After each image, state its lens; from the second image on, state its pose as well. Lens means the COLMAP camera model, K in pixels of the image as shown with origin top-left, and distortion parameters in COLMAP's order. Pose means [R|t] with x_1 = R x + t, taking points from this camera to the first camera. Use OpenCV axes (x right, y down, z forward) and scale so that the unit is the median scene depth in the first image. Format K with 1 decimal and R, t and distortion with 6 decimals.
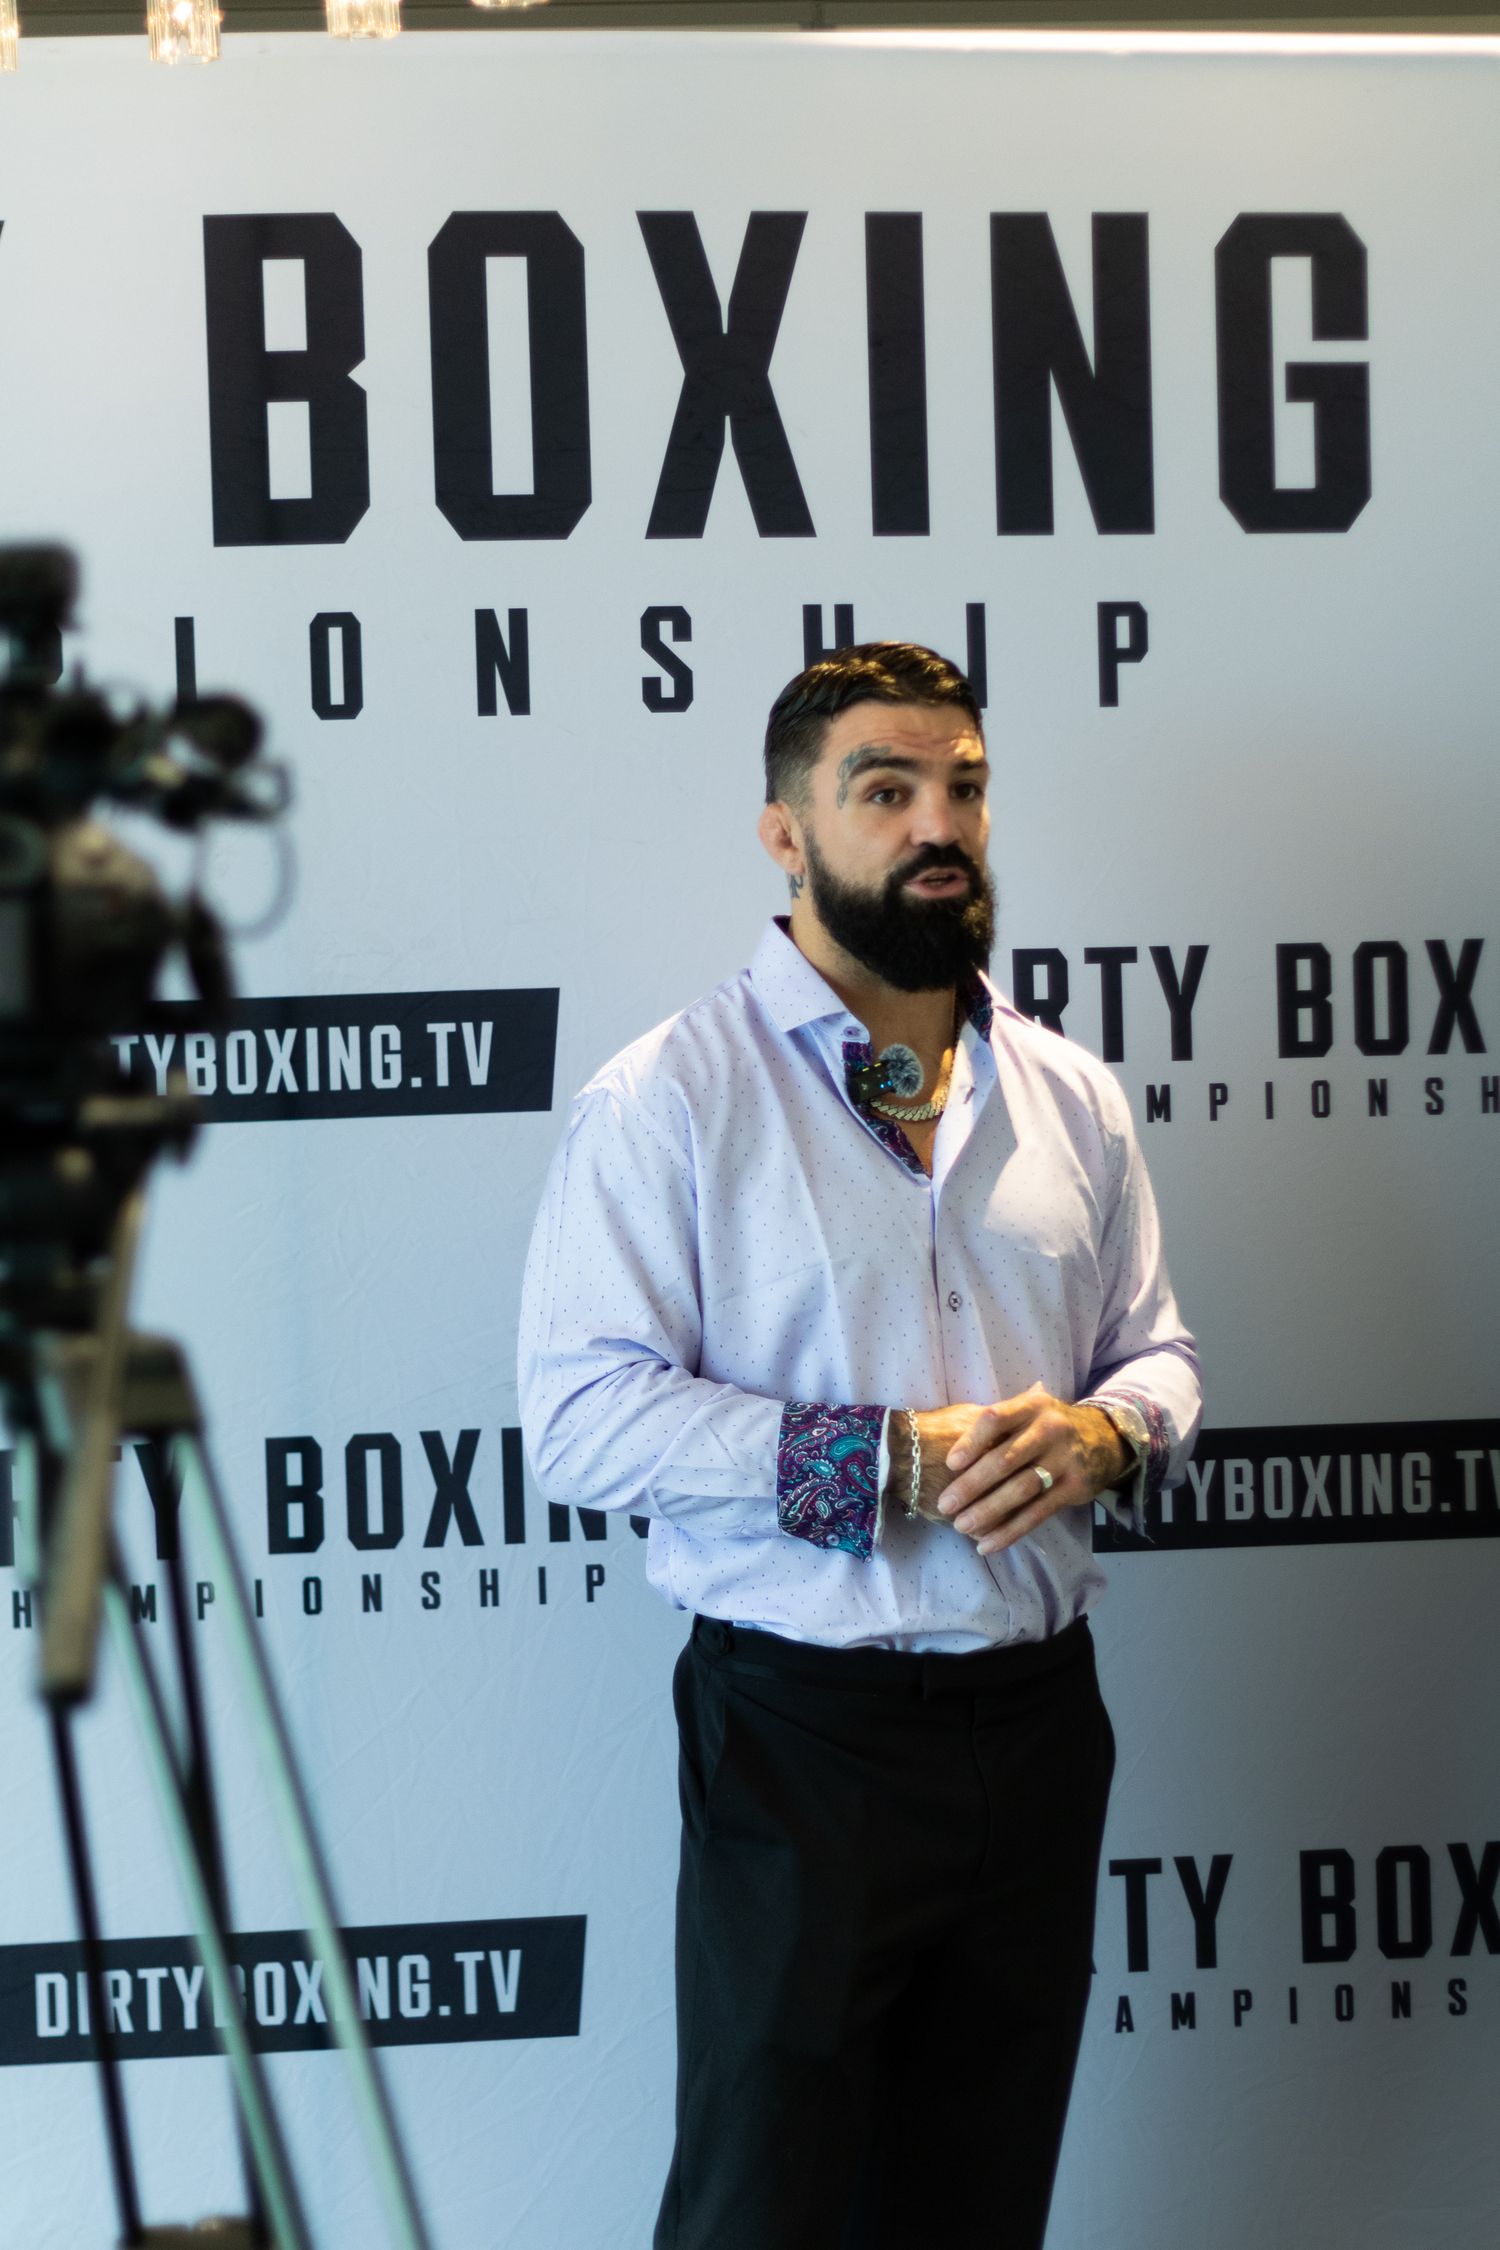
lens RADIAL K [[5608.0, 0, 850.6], [0, 5608.0, 1158.7], [0, 0, 1]] dist [-0.028284, 0.000000]
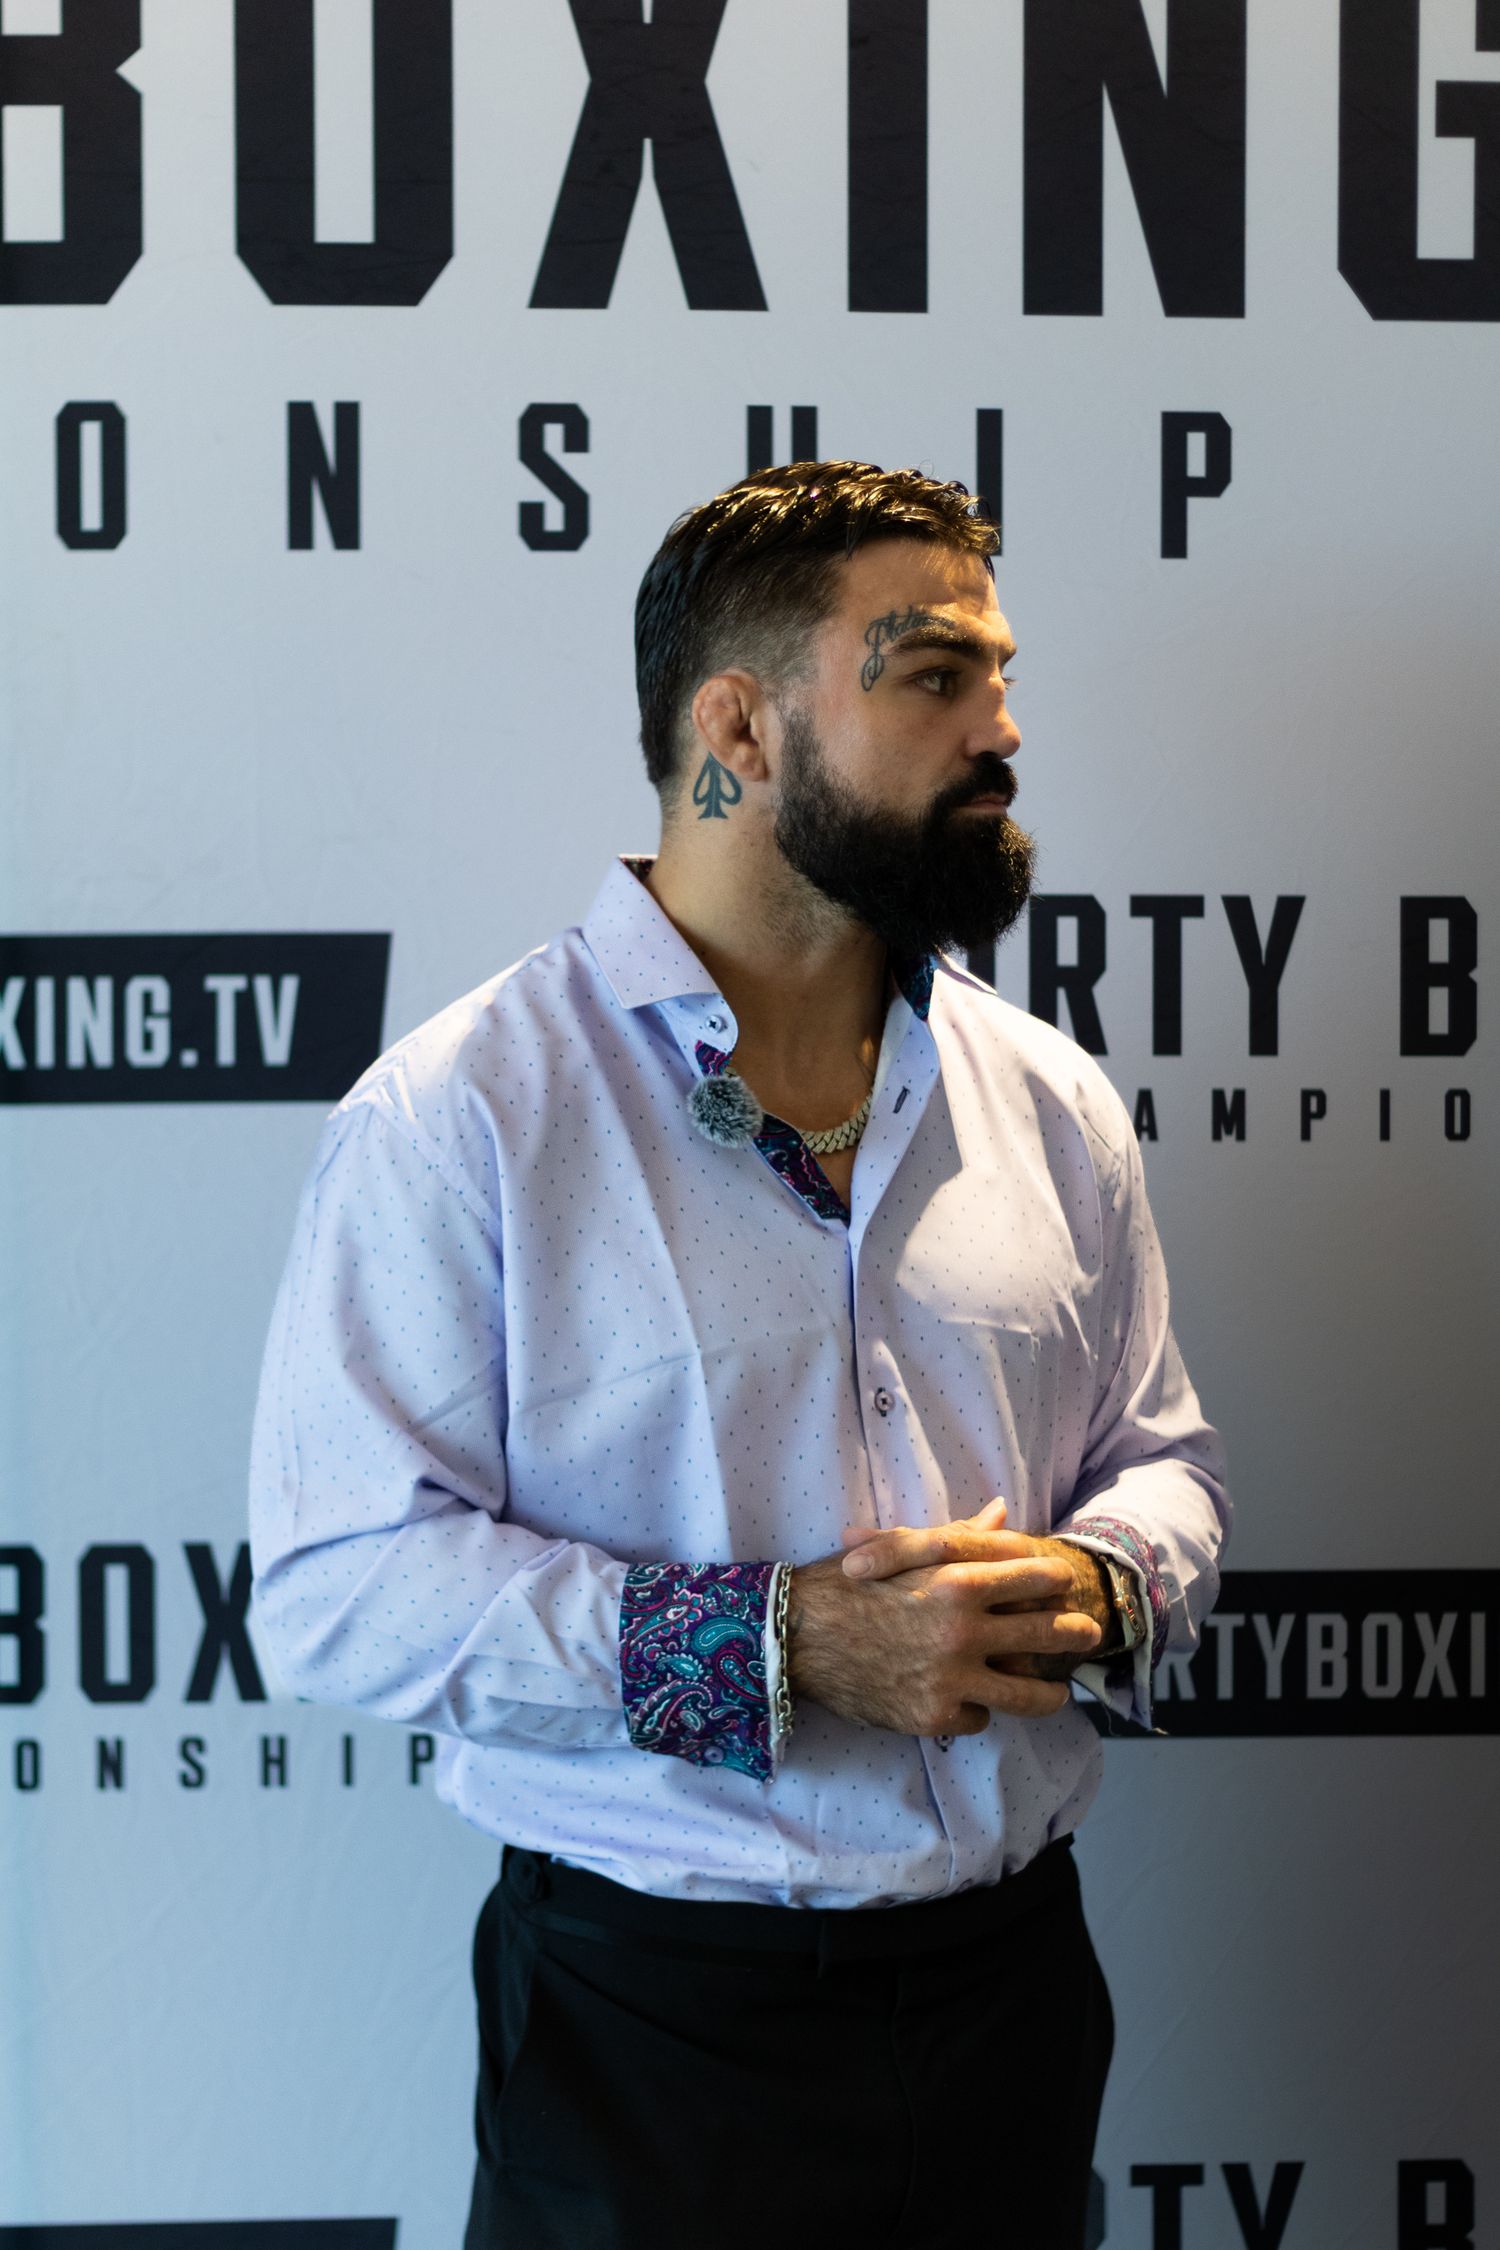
lens RADIAL K [[5608.0, 0, 738.9], [0, 5608.0, 1104.4], [0, 0, 1]] dist [-0.028284, 0.000000]
pose [[0.997993, 0.028185, -0.056713, 0.033646], [-0.027656, 0.999567, 0.010098, -0.016966], [0.056973, -0.008509, 0.998339, 0.286362]]
